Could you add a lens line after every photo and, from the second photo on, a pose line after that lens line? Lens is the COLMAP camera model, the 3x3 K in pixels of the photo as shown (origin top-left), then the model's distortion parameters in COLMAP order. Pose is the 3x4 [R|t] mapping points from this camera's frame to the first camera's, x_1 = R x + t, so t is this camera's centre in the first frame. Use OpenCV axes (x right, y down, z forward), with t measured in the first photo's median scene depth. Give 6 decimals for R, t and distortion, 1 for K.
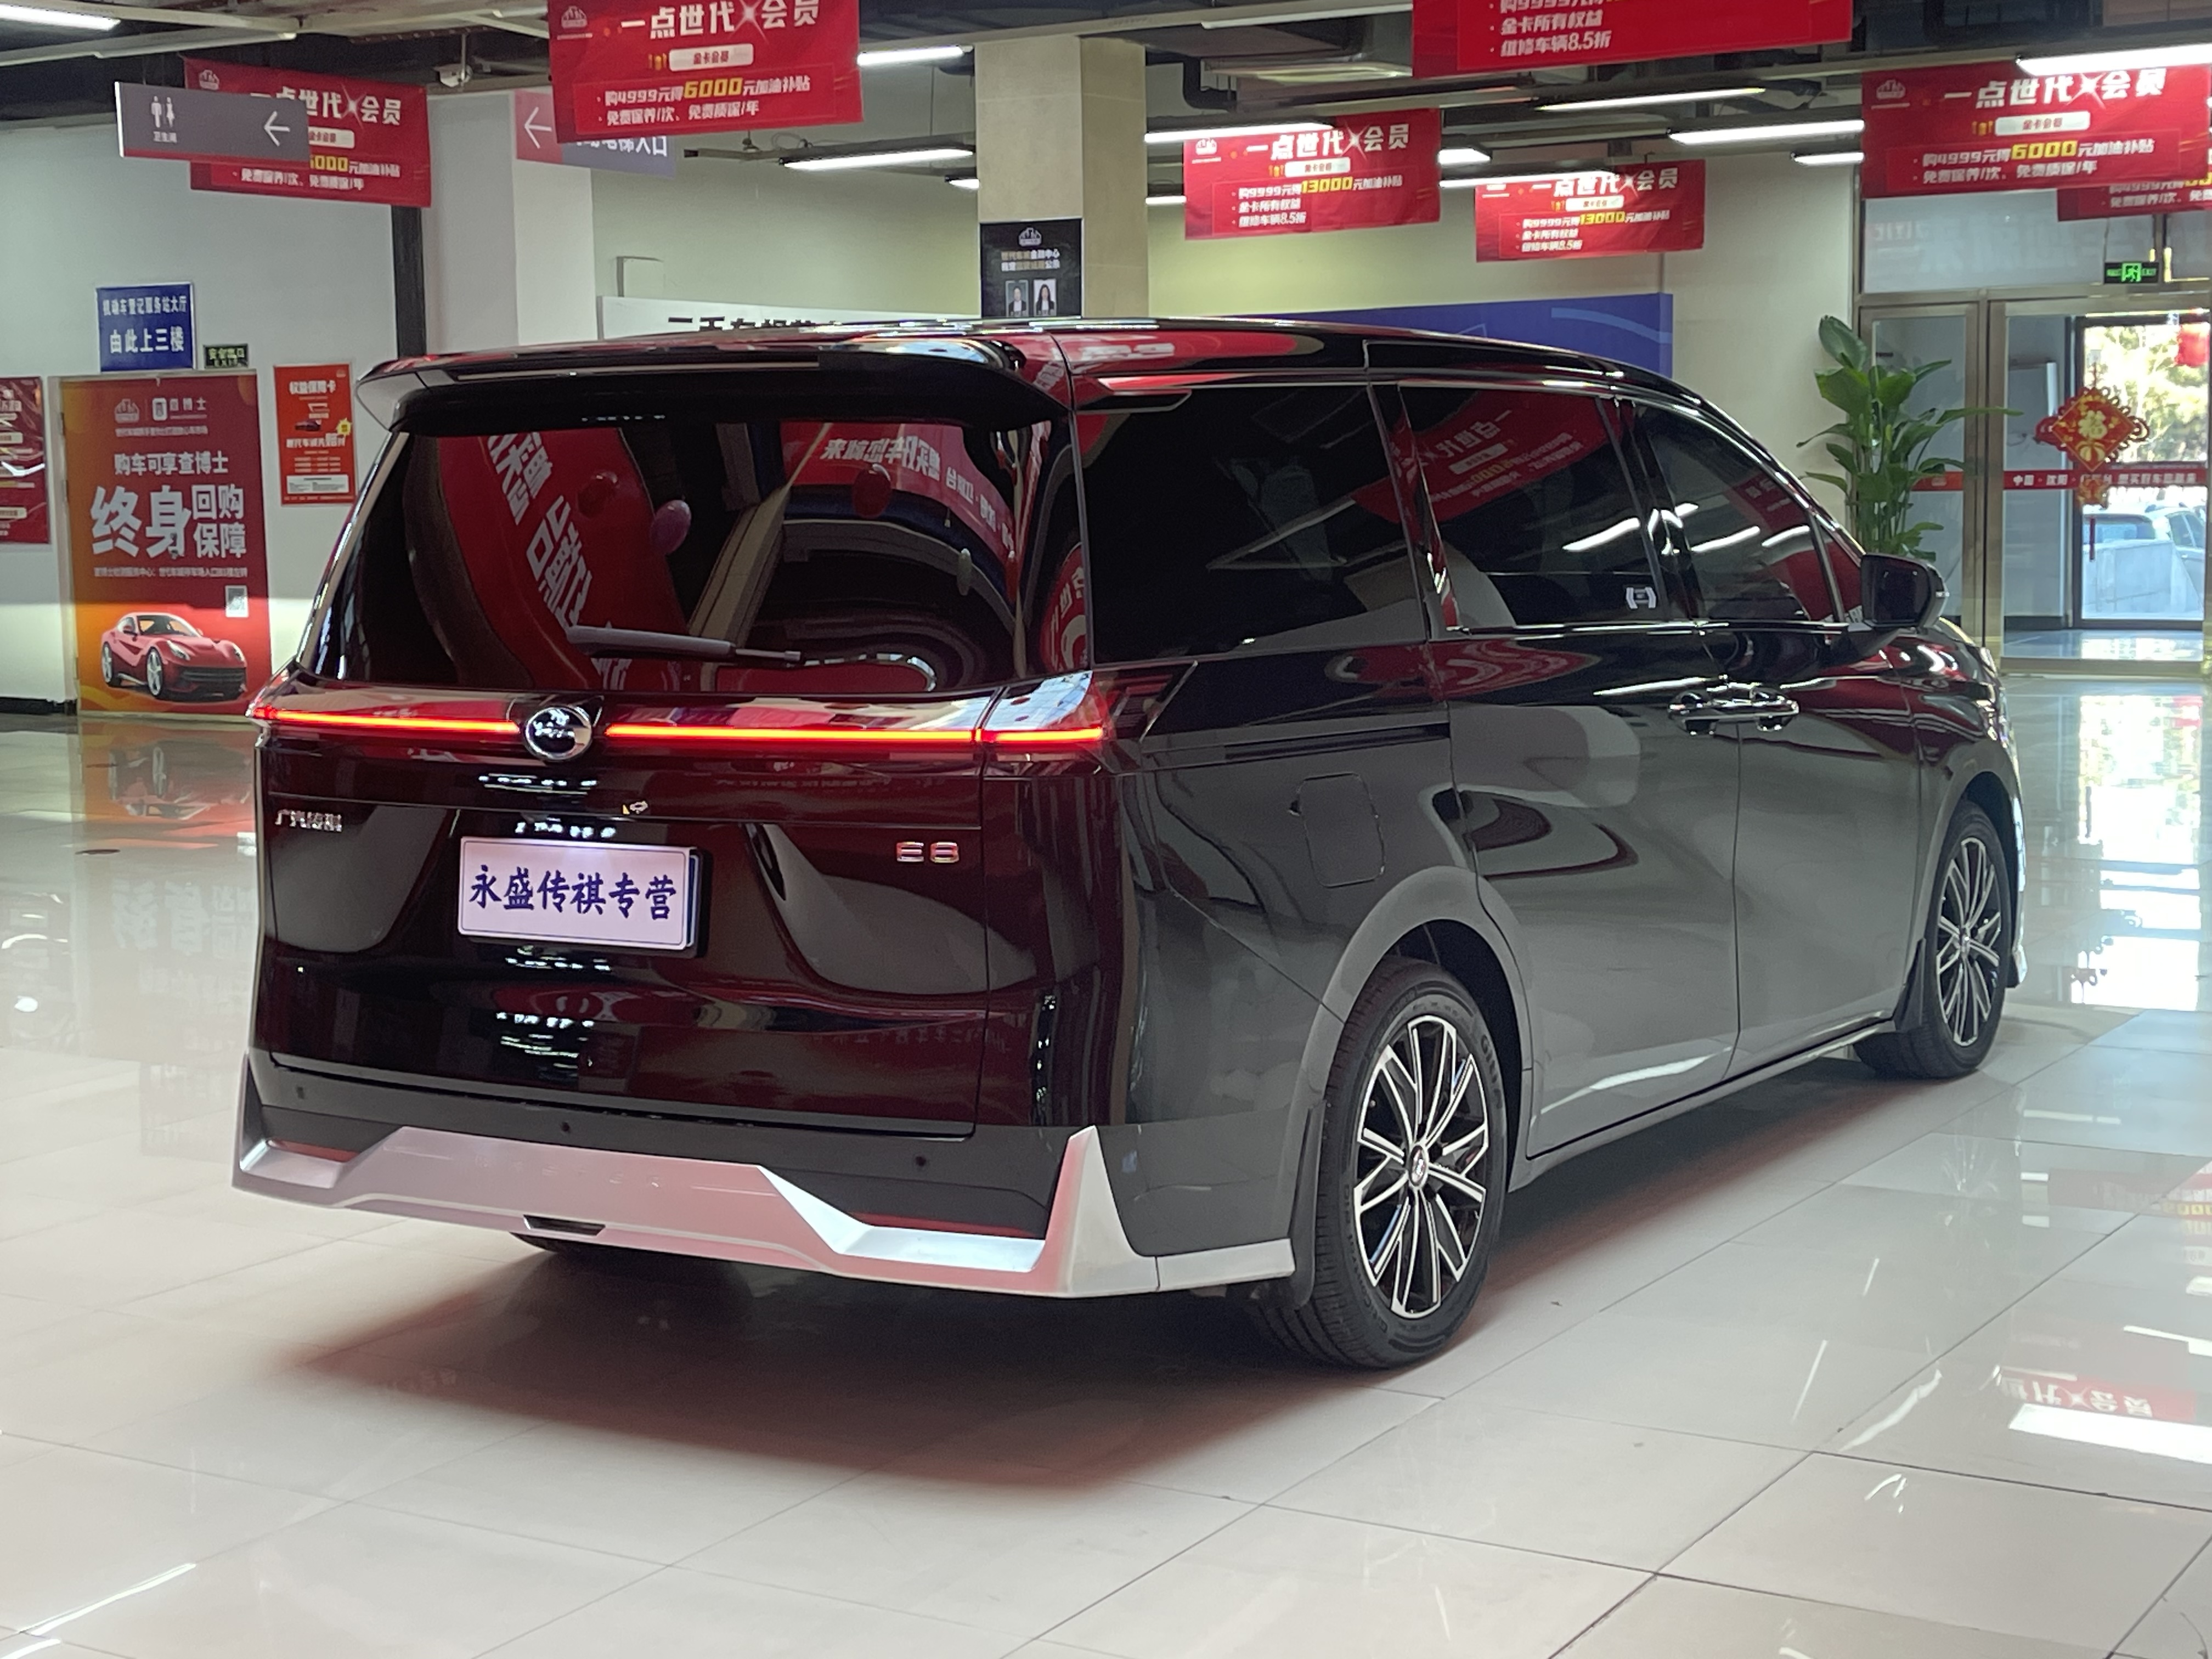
lens RADIAL K [[3337.3, 0, 1091.6], [0, 3337.3, 777.8], [0, 0, 1]] dist [0.081957, -0.109268]
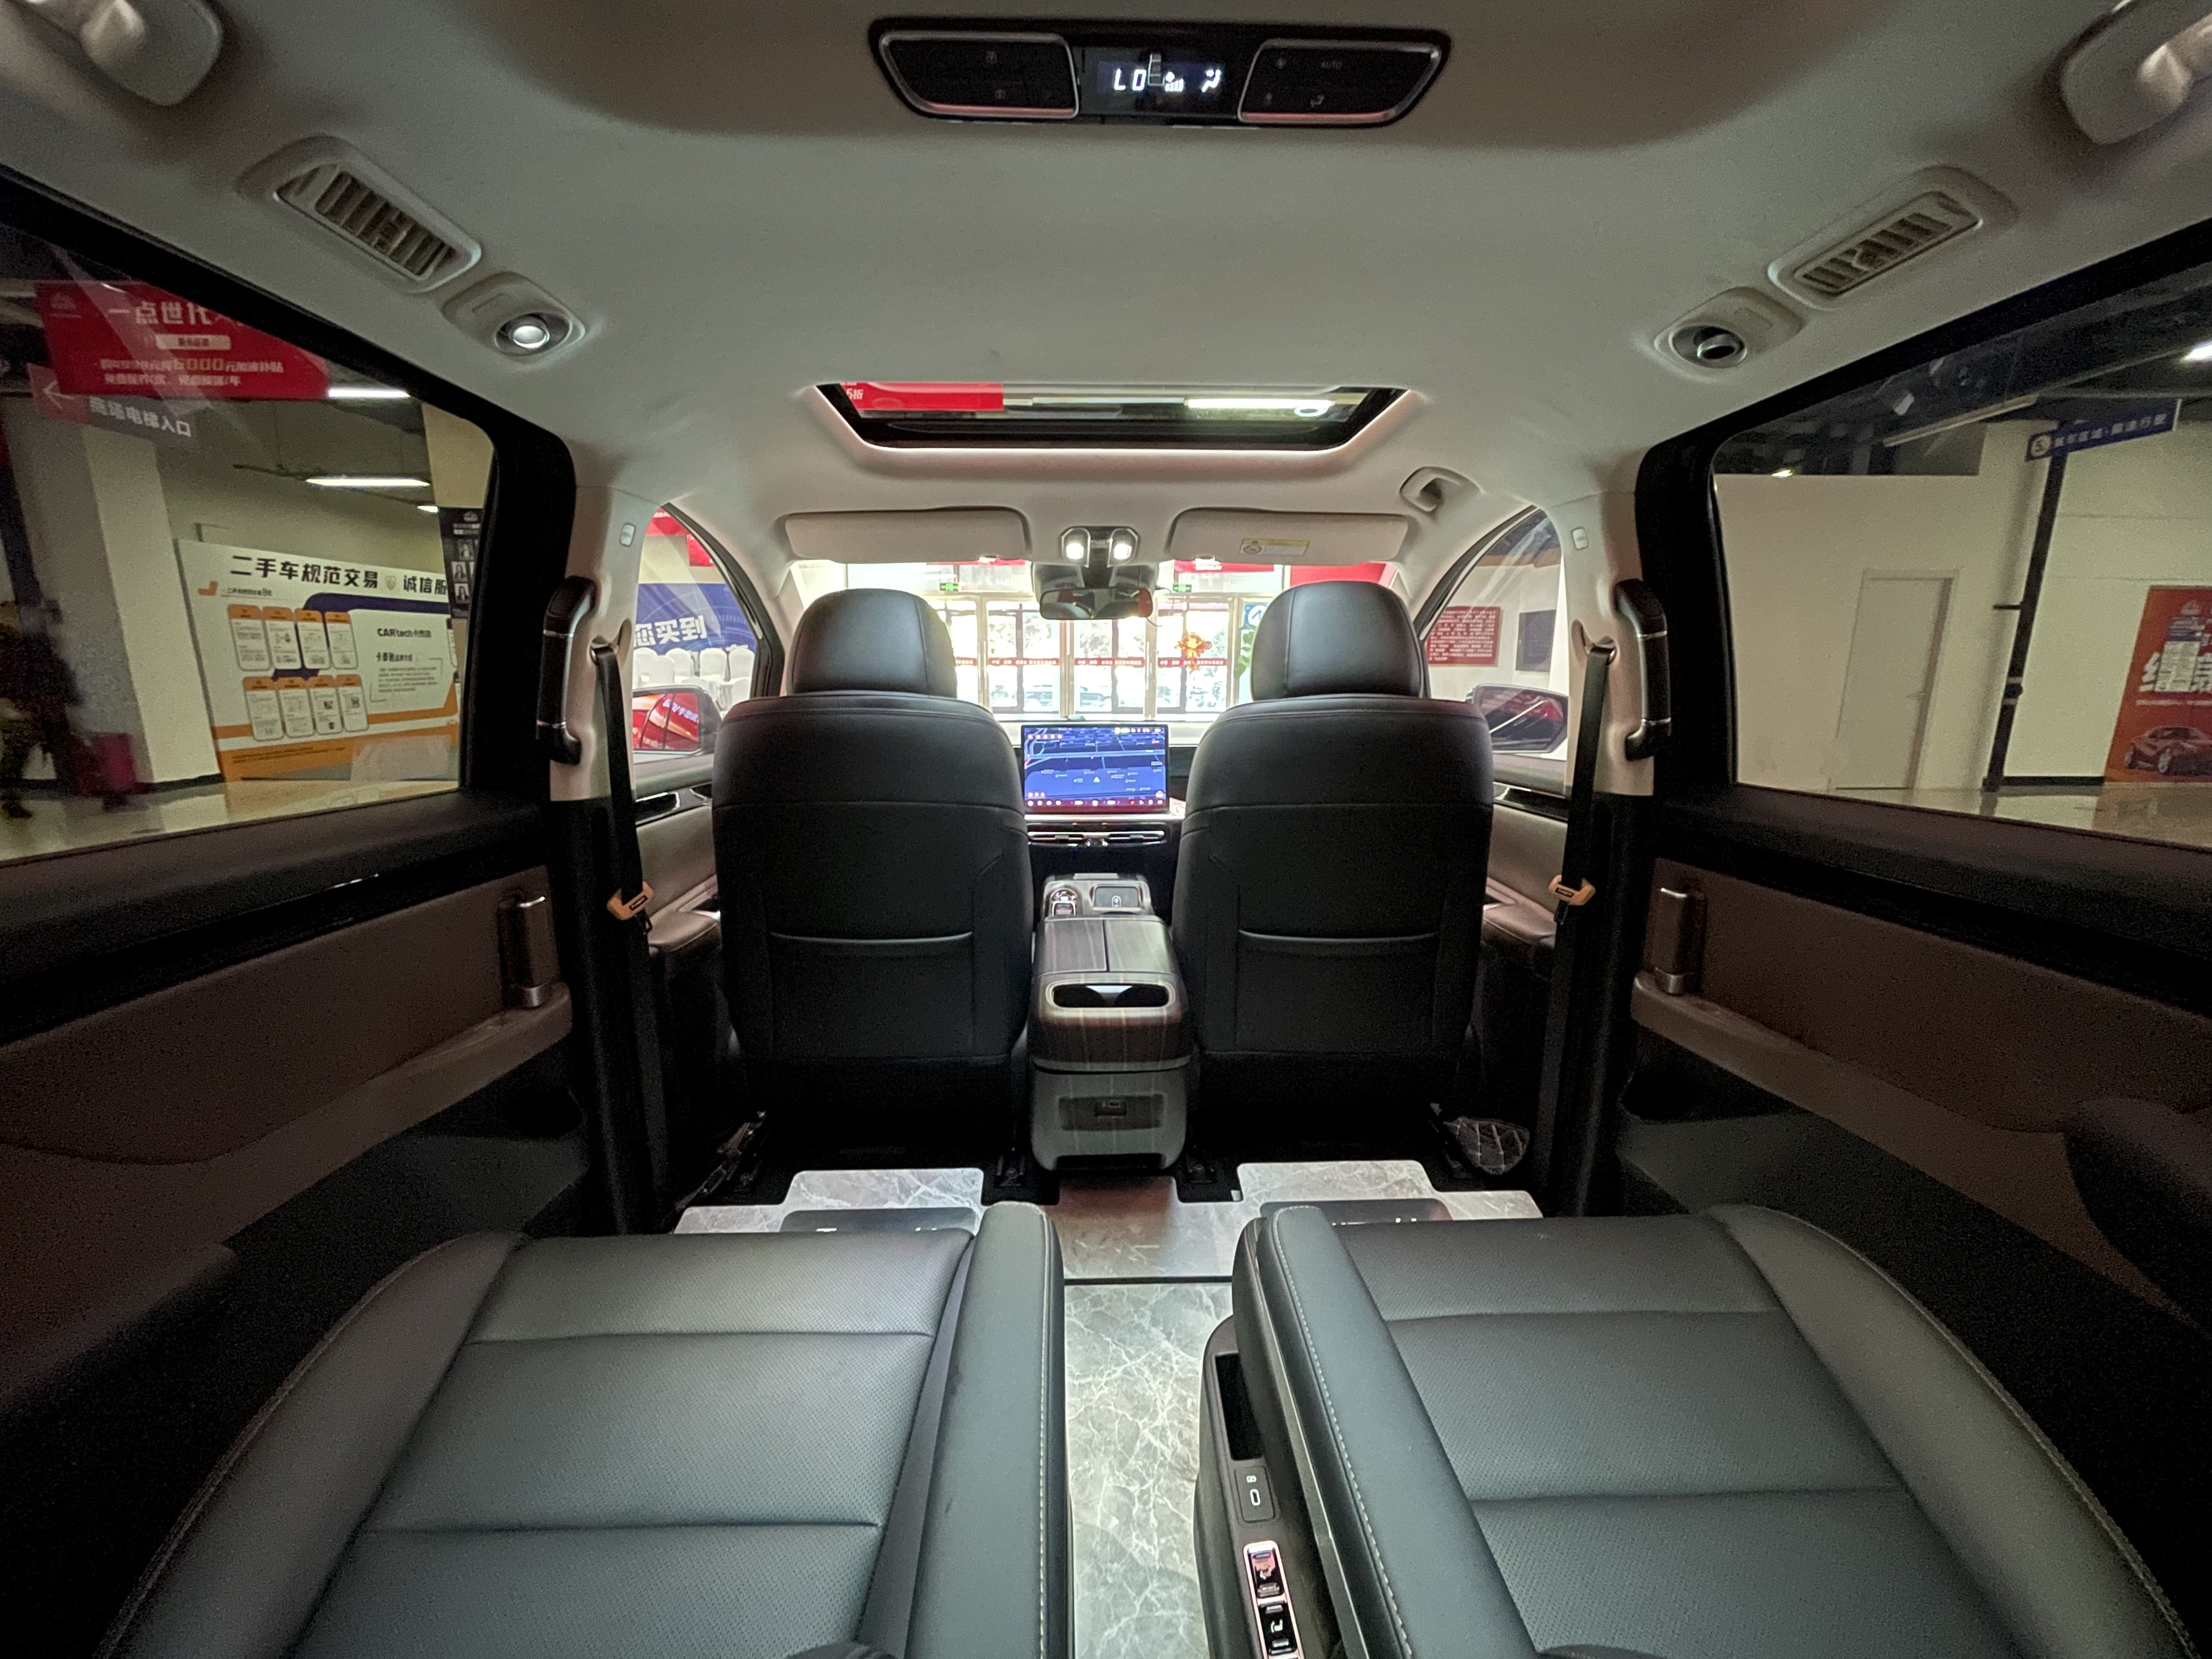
lens RADIAL K [[896.1, 0, 1102.0], [0, 896.1, 830.9], [0, 0, 1]] dist [0.001754, 0.000172]
pose [[0.830581, -0.085890, 0.550235, -0.047636], [0.035394, 0.994179, 0.101762, -0.071704], [-0.555772, -0.065046, 0.828786, 1.090882]]
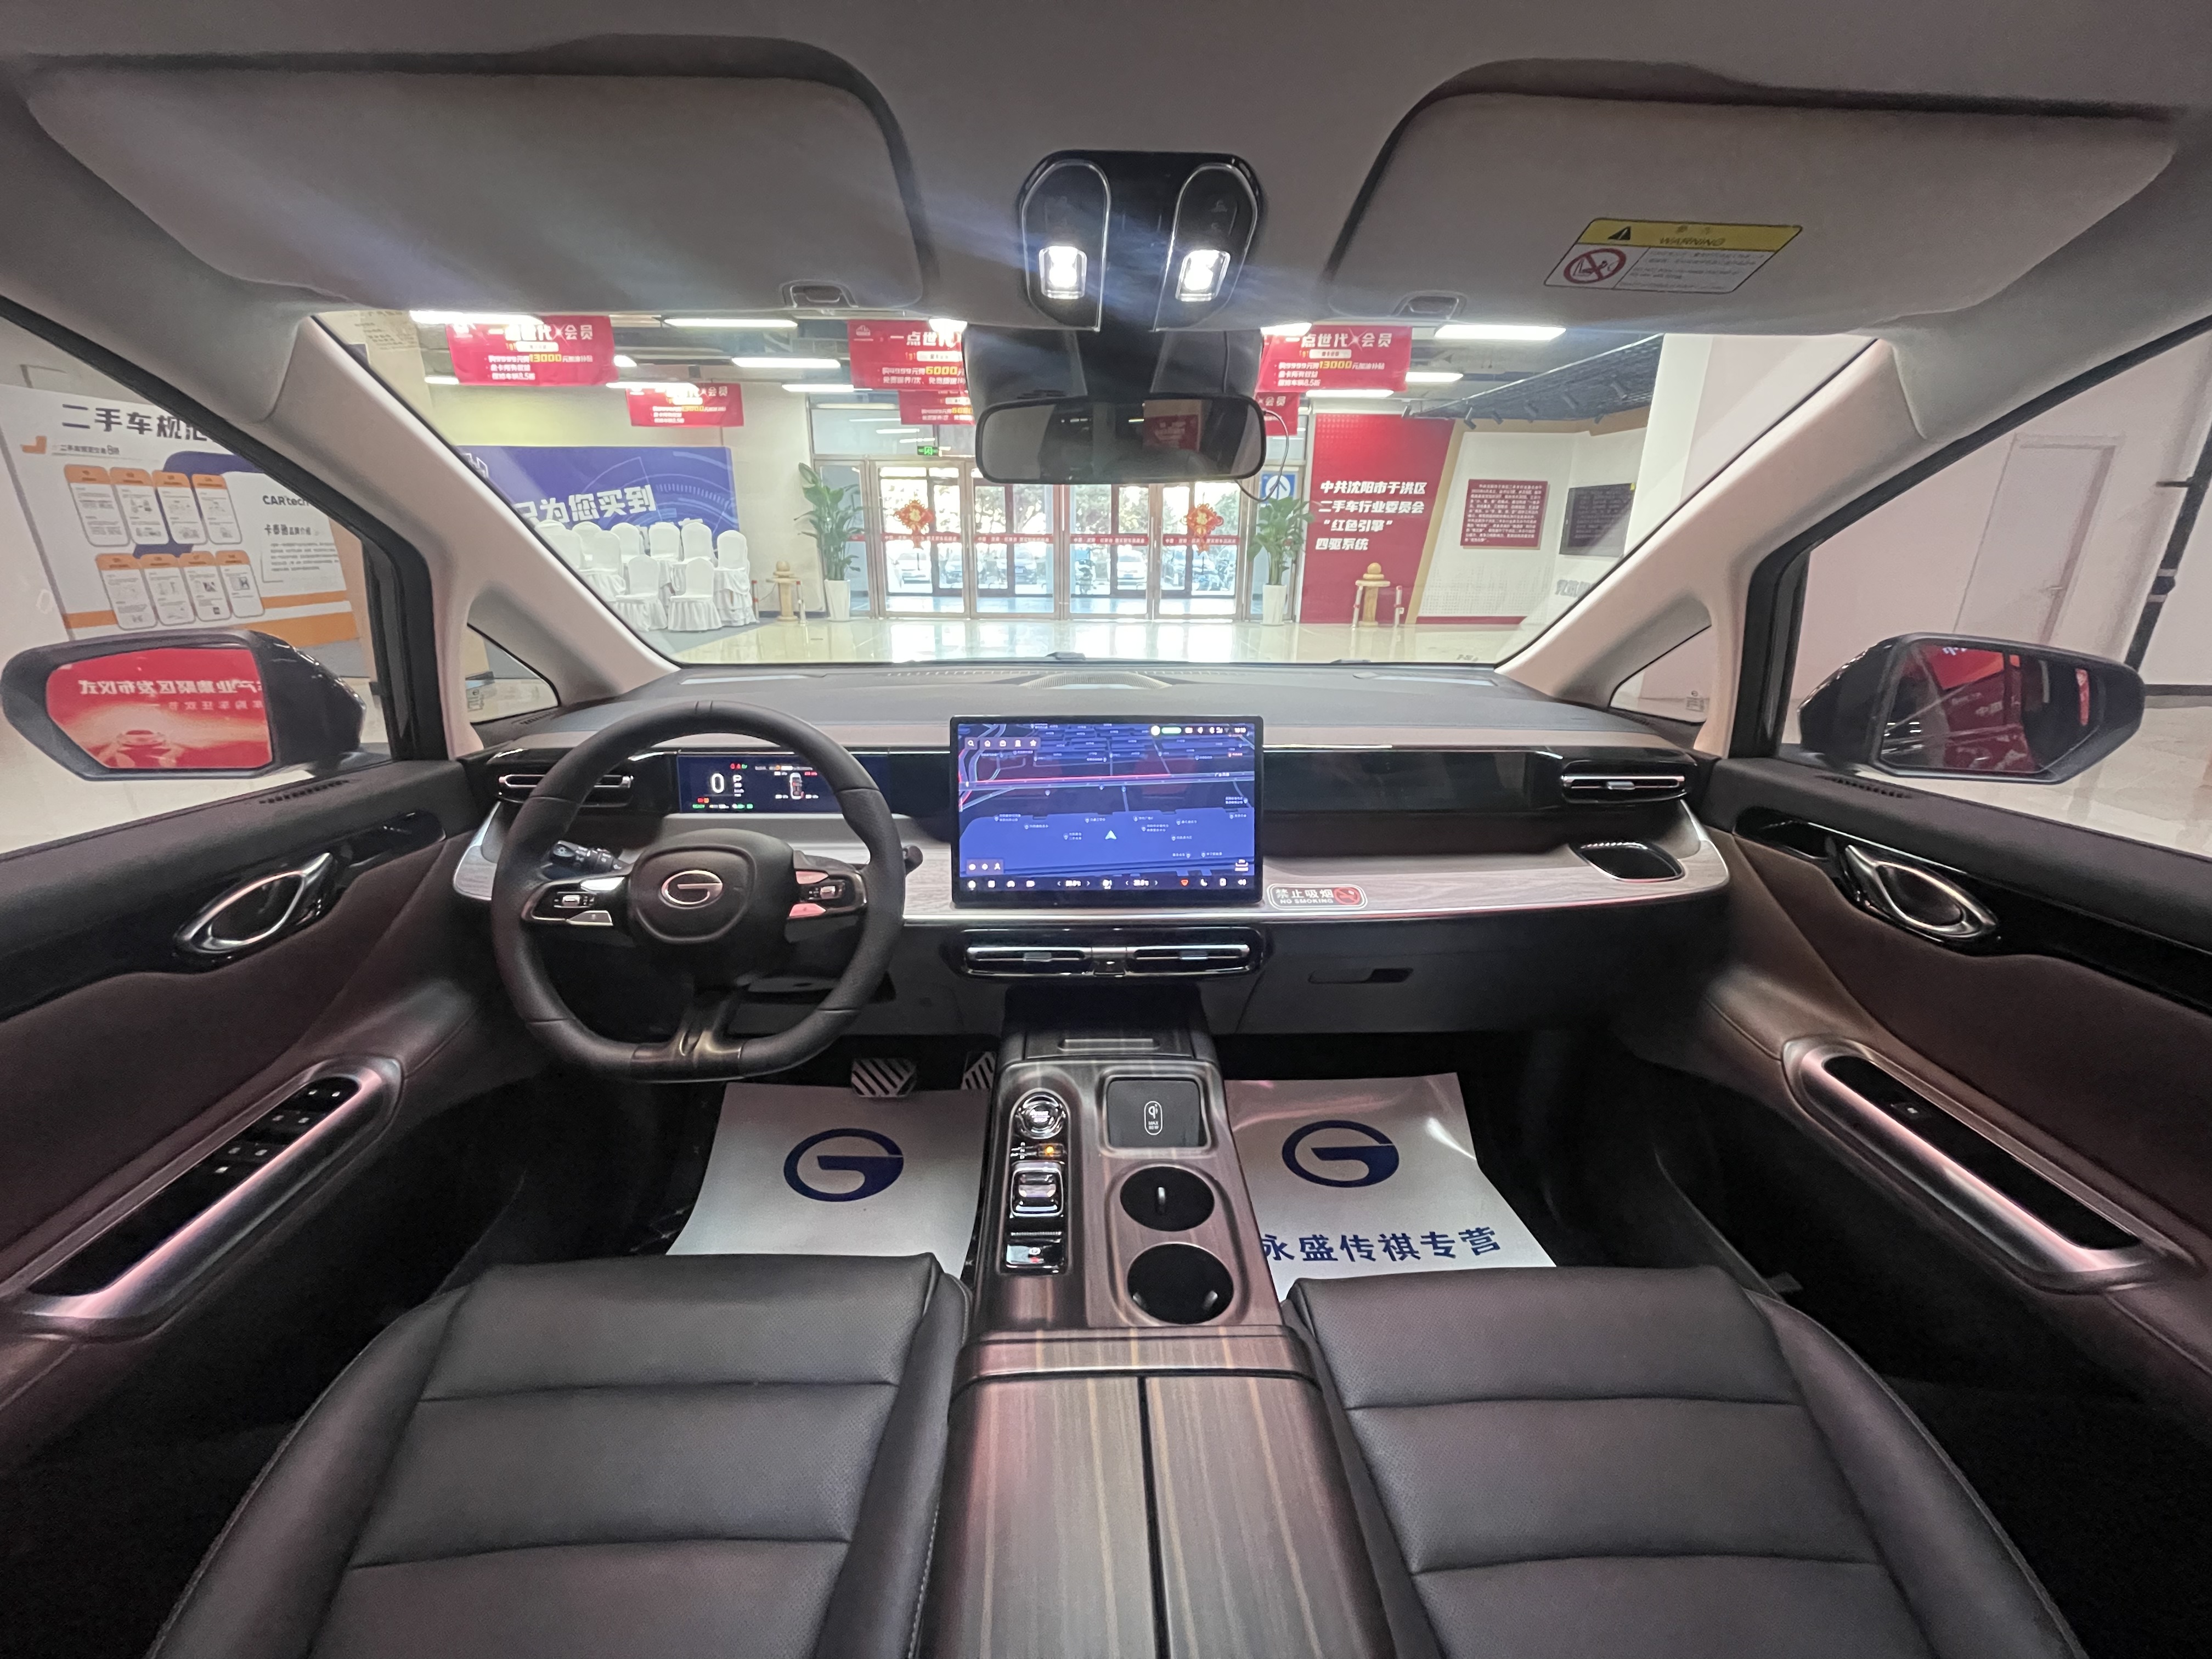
lens RADIAL K [[911.9, 0, 1099.0], [0, 911.9, 835.1], [0, 0, 1]] dist [-0.000939, -0.000544]
pose [[0.830589, -0.151048, 0.536009, 0.050126], [0.028676, 0.972836, 0.229712, -0.094531], [-0.556147, -0.175426, 0.812358, 1.243622]]
